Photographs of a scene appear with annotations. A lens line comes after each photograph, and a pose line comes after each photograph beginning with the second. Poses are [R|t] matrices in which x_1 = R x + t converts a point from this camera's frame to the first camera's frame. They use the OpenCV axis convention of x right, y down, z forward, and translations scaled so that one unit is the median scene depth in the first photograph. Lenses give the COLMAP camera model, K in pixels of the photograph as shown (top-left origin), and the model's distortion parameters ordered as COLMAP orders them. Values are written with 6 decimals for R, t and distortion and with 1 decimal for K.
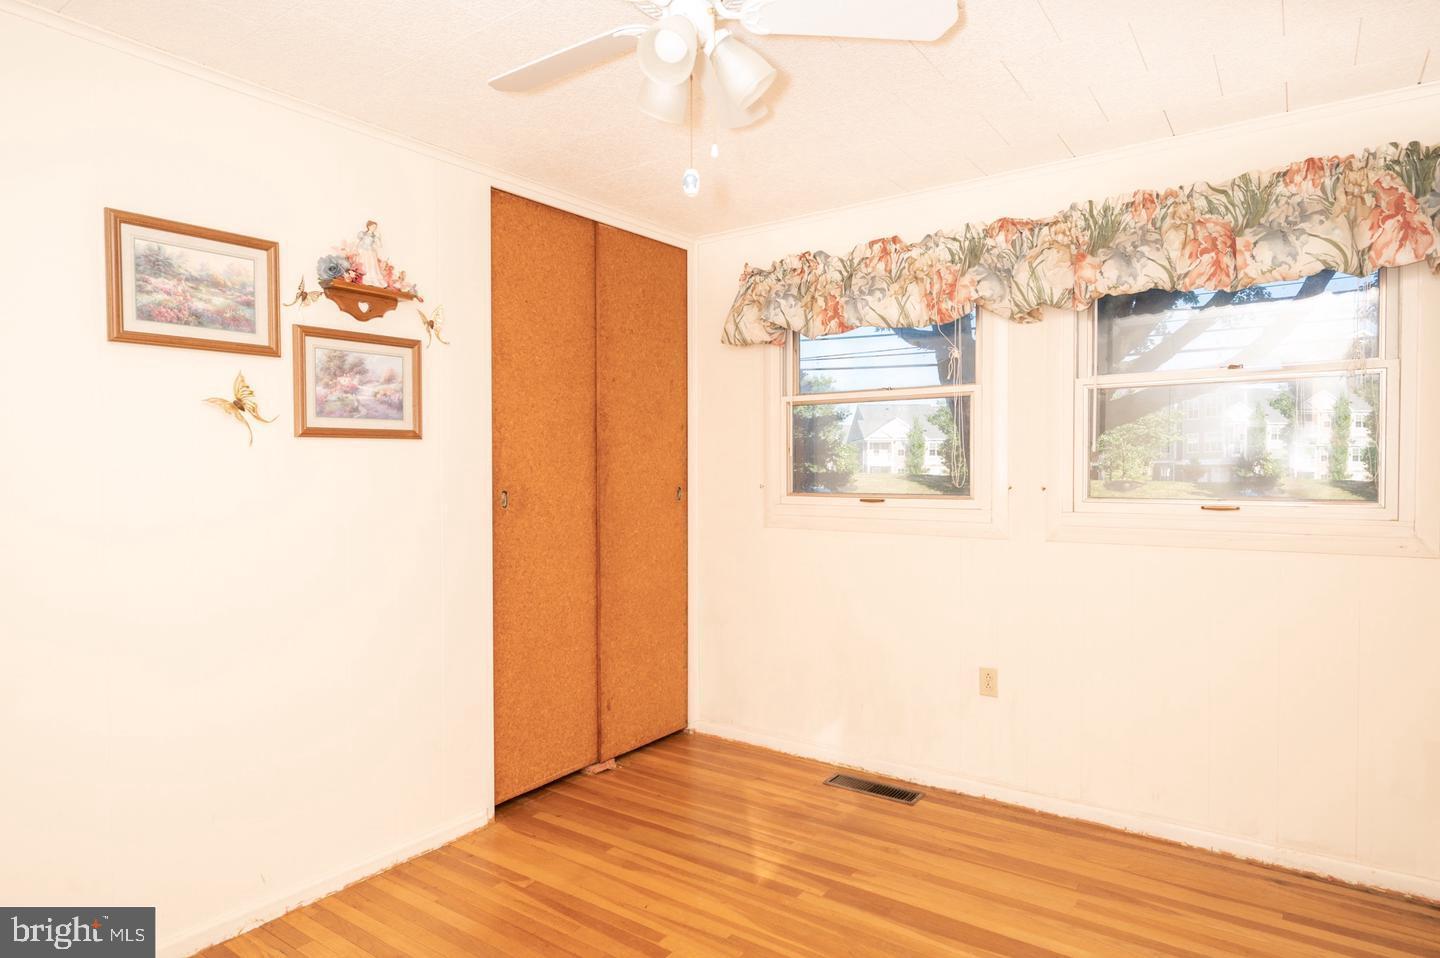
lens RADIAL K [[785.6, 0, 722.5], [0, 785.6, 491.3], [0, 0, 1]] dist [0.000403, 0.000586]
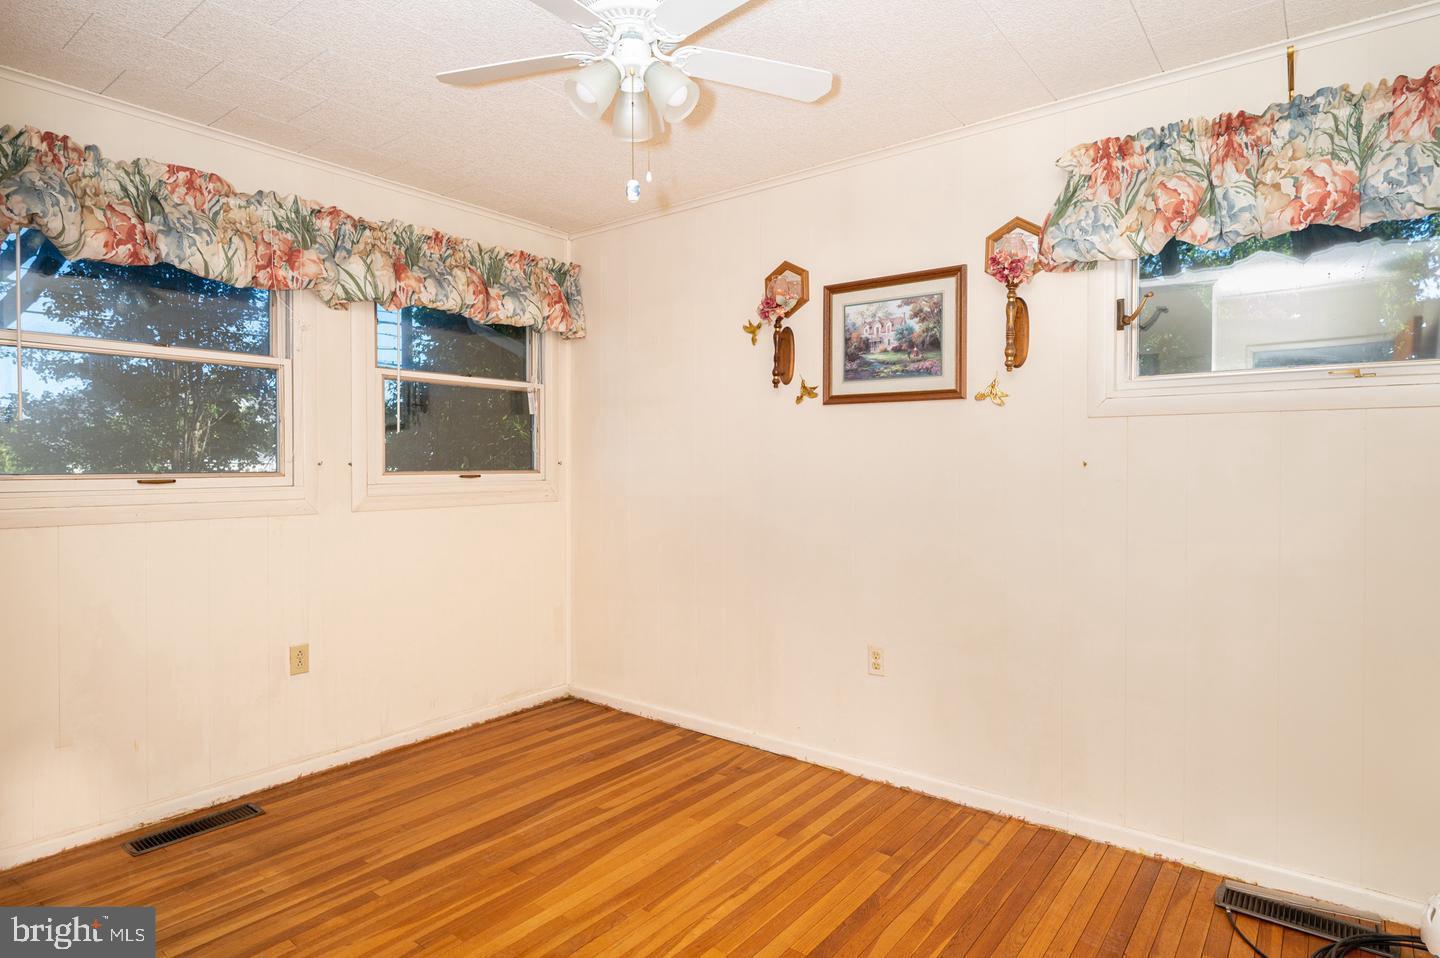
lens RADIAL K [[824.7, 0, 719.2], [0, 824.7, 460.4], [0, 0, 1]] dist [-0.002062, -0.000589]
pose [[0.040802, 0.001260, 0.999166, -0.772443], [0.023236, 0.999728, -0.002209, 0.006972], [-0.998897, 0.023306, 0.040762, 0.479188]]
